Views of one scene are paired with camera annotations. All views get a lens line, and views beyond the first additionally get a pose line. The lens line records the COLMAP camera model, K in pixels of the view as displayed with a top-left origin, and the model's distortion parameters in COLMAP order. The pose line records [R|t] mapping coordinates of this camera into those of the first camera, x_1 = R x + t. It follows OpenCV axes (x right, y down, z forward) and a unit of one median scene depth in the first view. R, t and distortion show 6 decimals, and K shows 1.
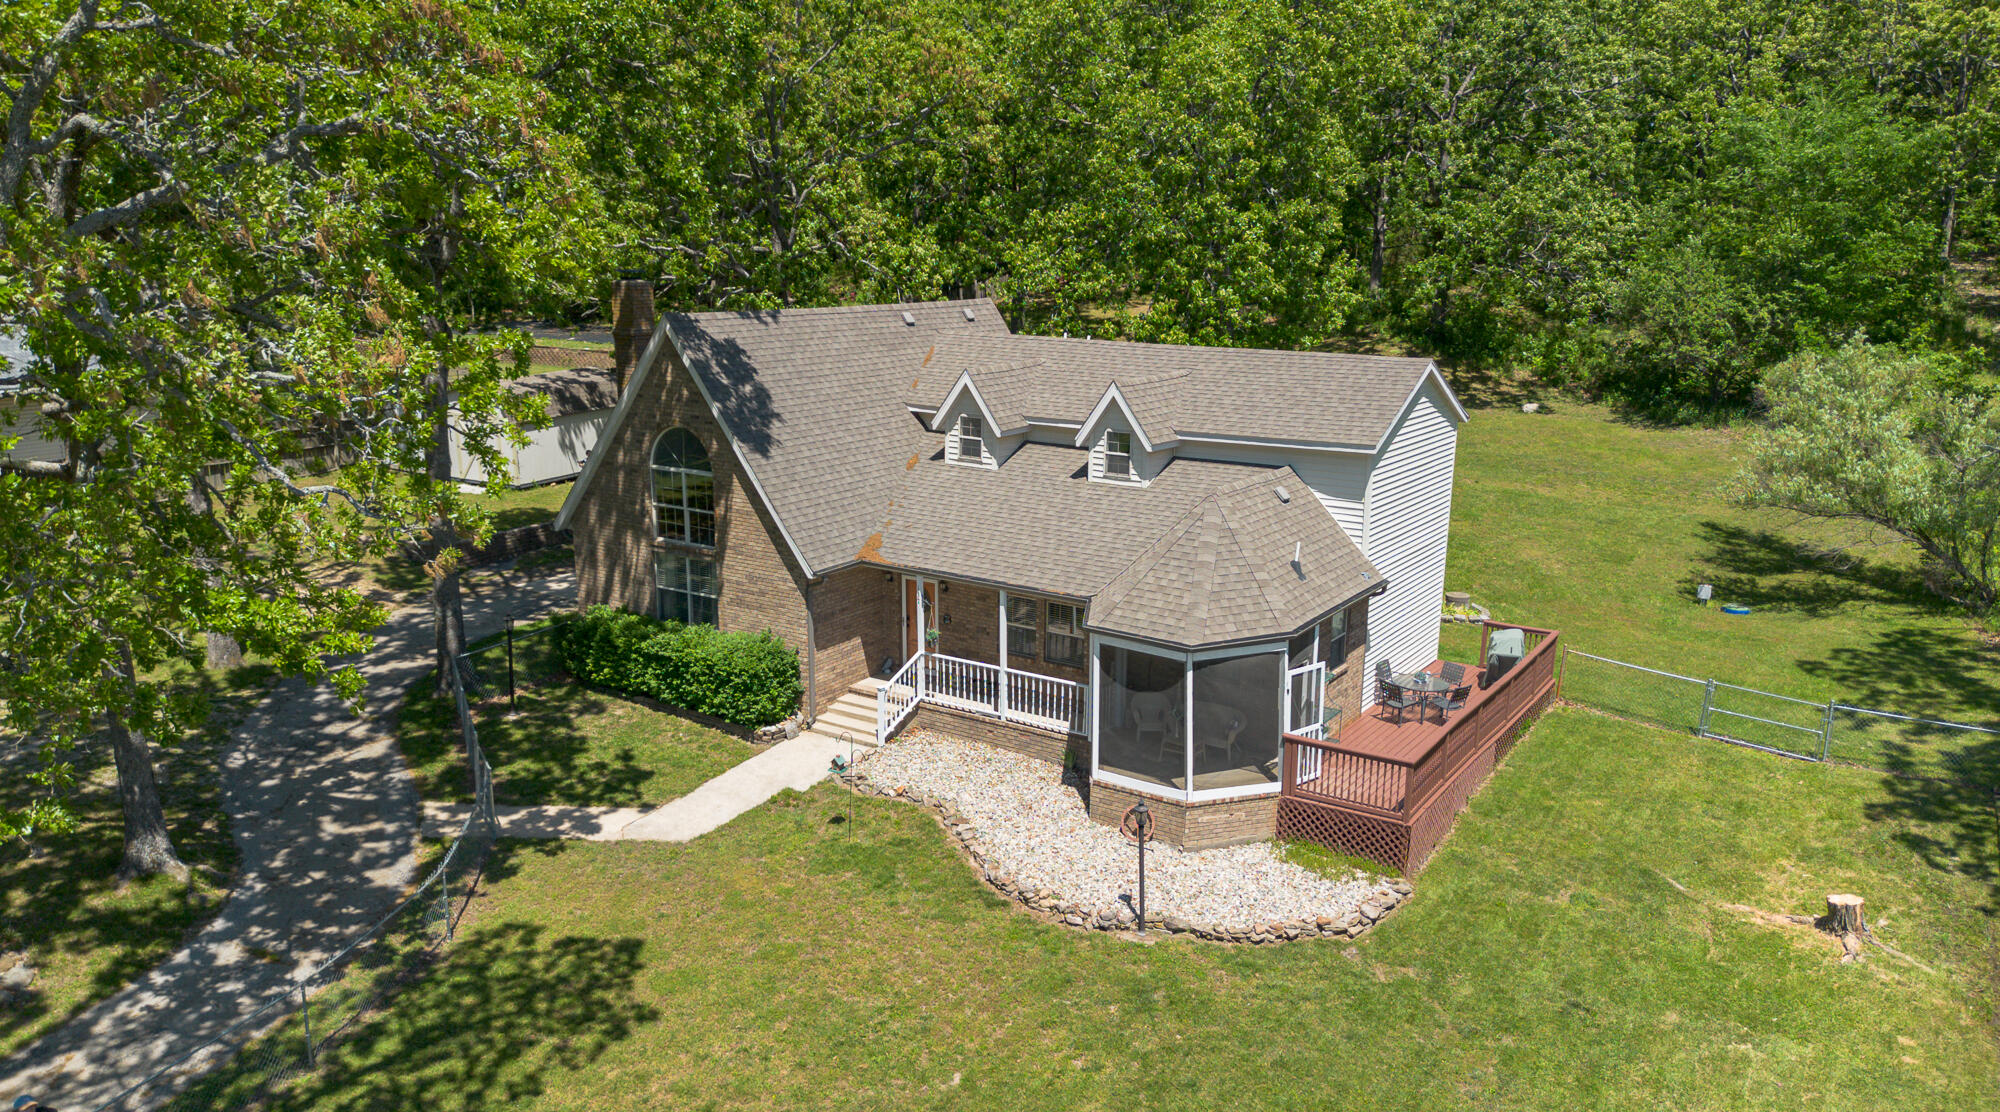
lens RADIAL K [[1450.9, 0, 1000.0], [0, 1450.9, 556.0], [0, 0, 1]] dist [0.034348, -0.001119]
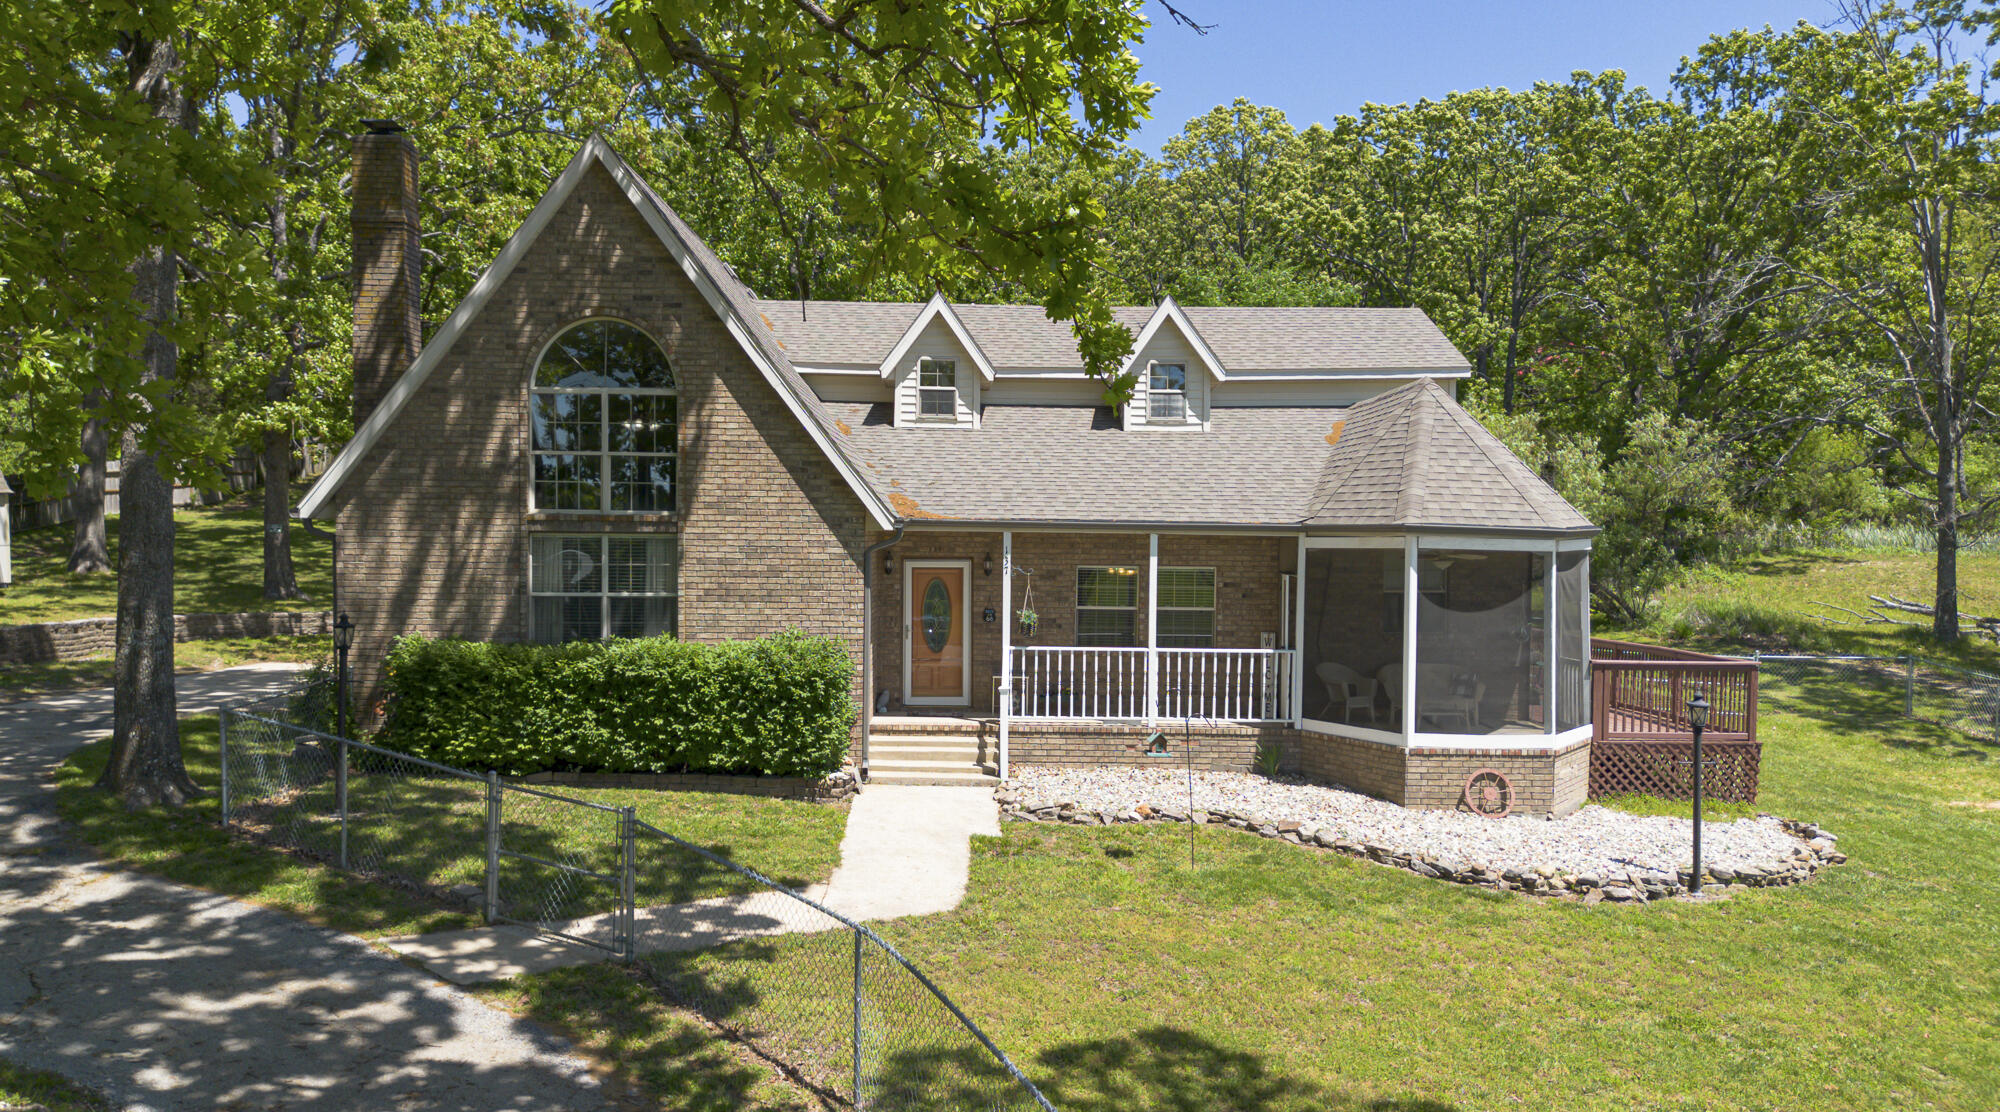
lens RADIAL K [[1450.9, 0, 1000.0], [0, 1450.9, 556.0], [0, 0, 1]] dist [0.034348, -0.001119]
pose [[0.838580, -0.011110, 0.544666, -0.472215], [0.118631, 0.979524, -0.162666, 0.148568], [-0.531706, 0.201022, 0.822727, 0.483761]]
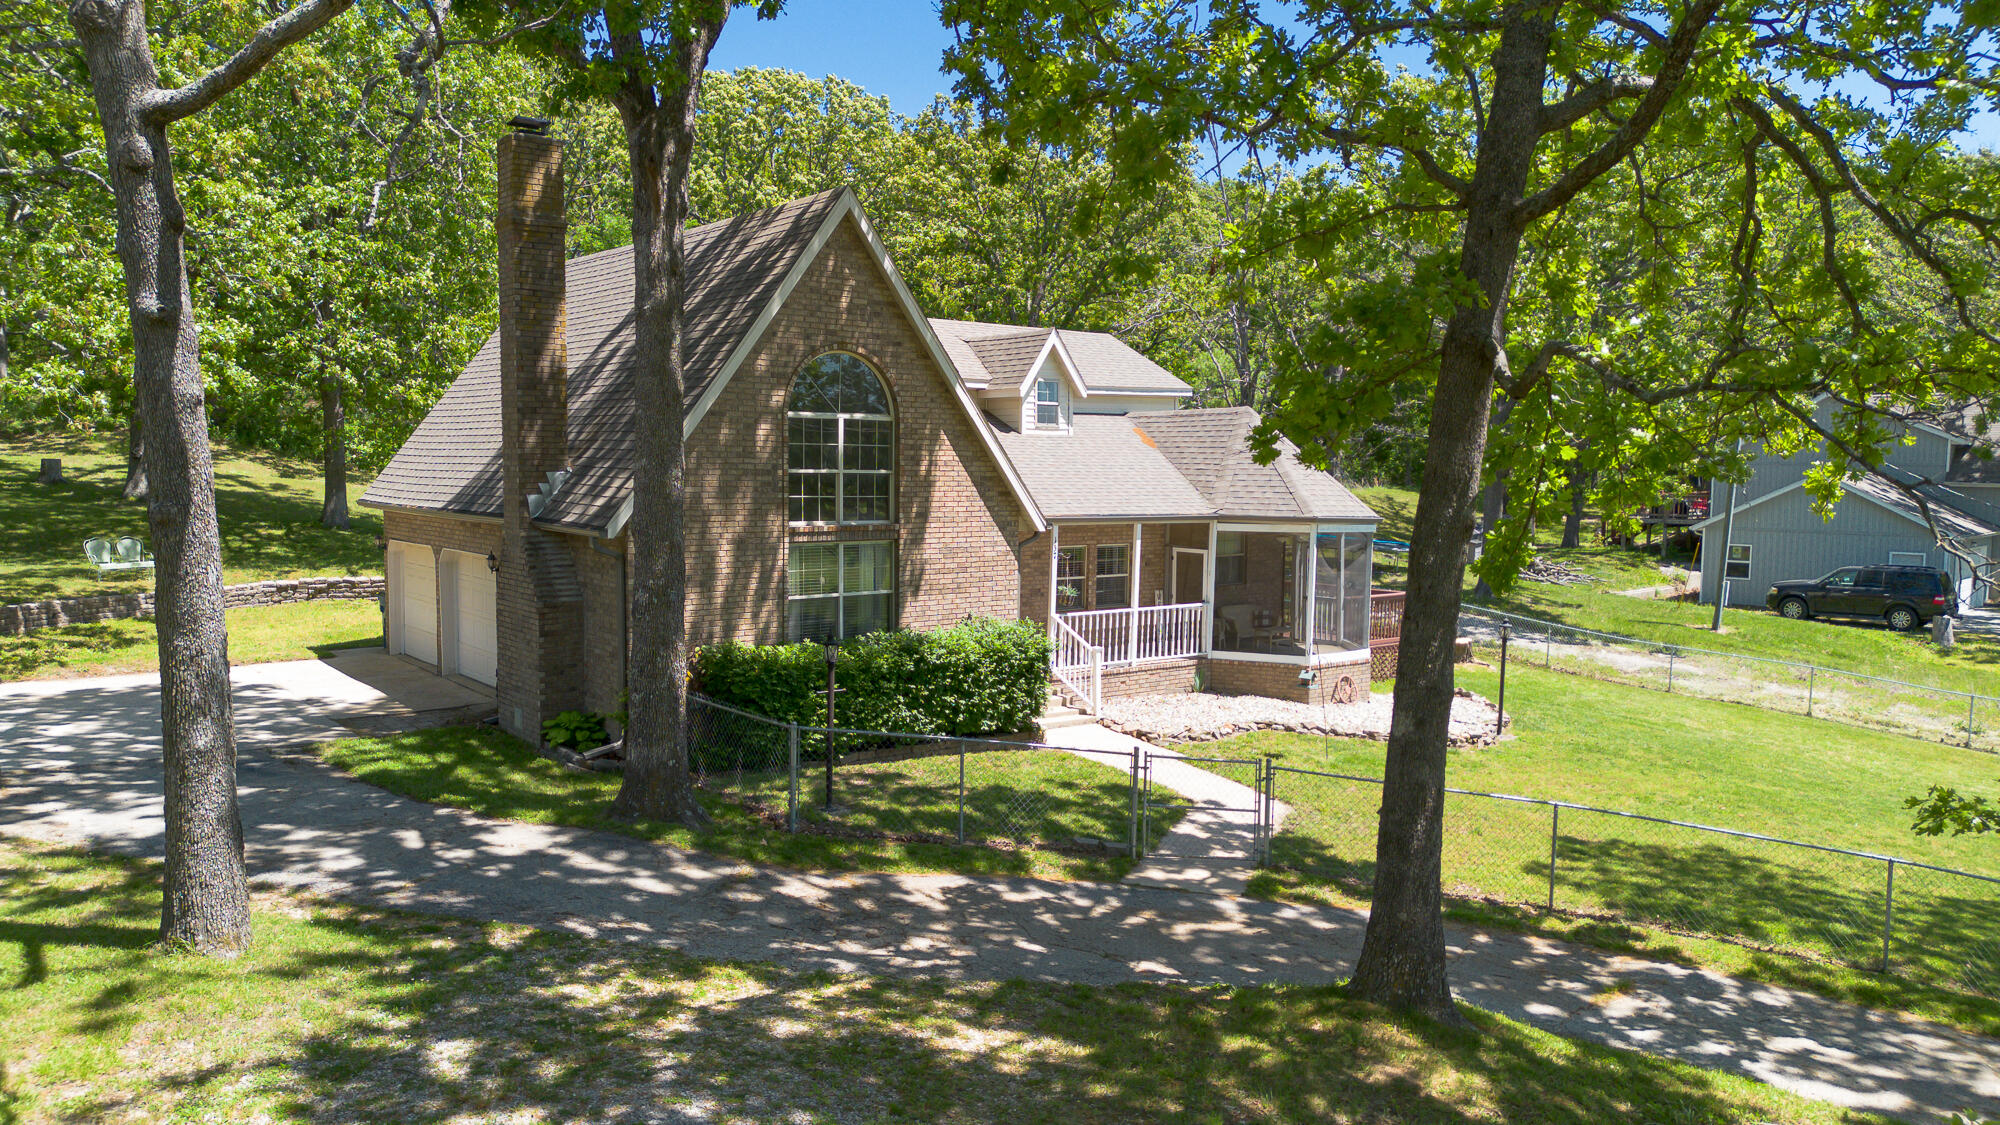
lens RADIAL K [[1387.4, 0, 1000.0], [0, 1387.4, 562.5], [0, 0, 1]] dist [-0.000787, -0.000208]
pose [[0.342391, -0.077204, 0.936380, -0.931612], [0.195519, 0.980655, 0.009362, 0.023624], [-0.918989, 0.179875, 0.350863, 0.811425]]
